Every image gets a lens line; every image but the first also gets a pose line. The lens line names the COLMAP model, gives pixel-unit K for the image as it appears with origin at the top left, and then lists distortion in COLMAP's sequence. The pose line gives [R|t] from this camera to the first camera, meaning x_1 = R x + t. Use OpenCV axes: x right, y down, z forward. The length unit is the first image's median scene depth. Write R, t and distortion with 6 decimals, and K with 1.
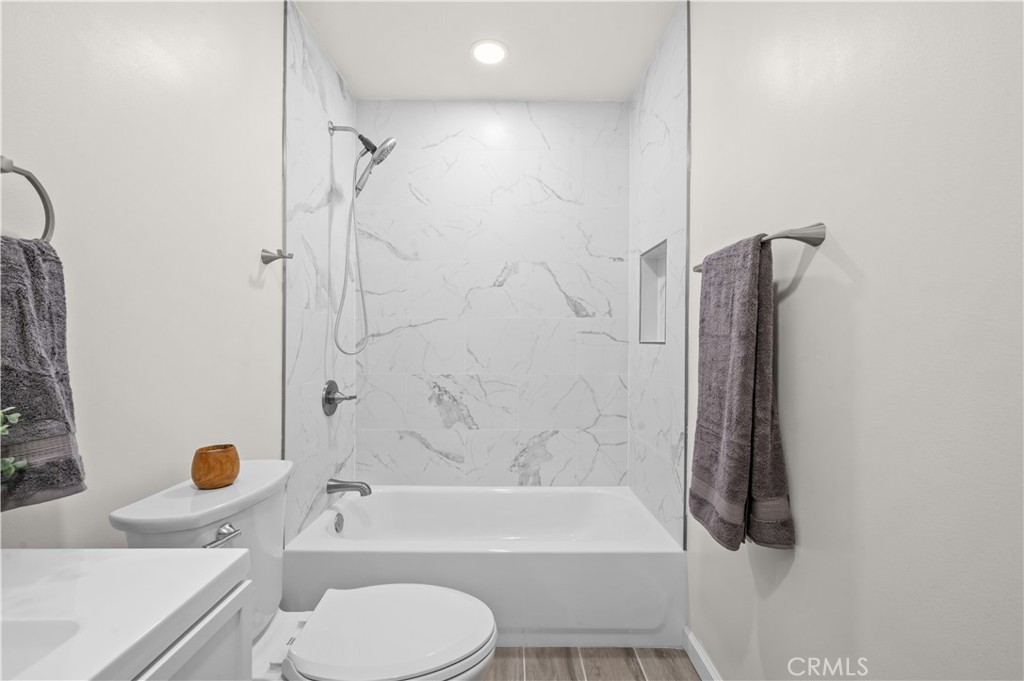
lens RADIAL K [[428.5, 0, 501.5], [0, 428.5, 338.7], [0, 0, 1]] dist [-0.001125, 0.000168]
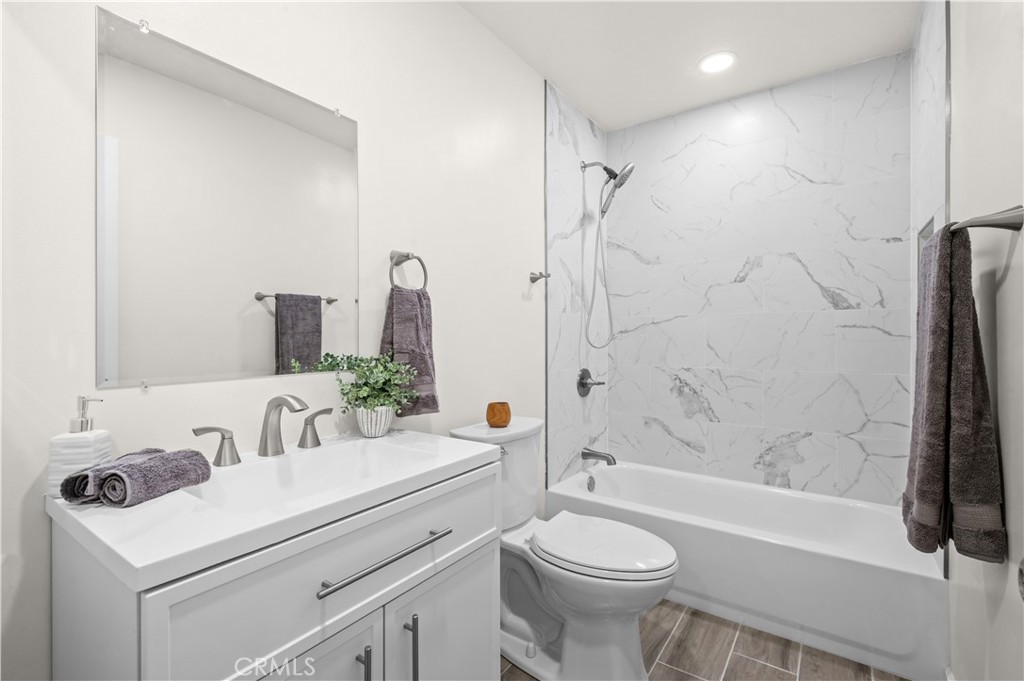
lens RADIAL K [[453.3, 0, 518.1], [0, 453.3, 332.7], [0, 0, 1]] dist [0.001013, 0.000099]
pose [[0.820122, -0.009602, -0.572108, 0.197251], [0.007960, 0.999954, -0.005372, -0.001727], [0.572134, -0.000148, 0.820160, -0.190470]]
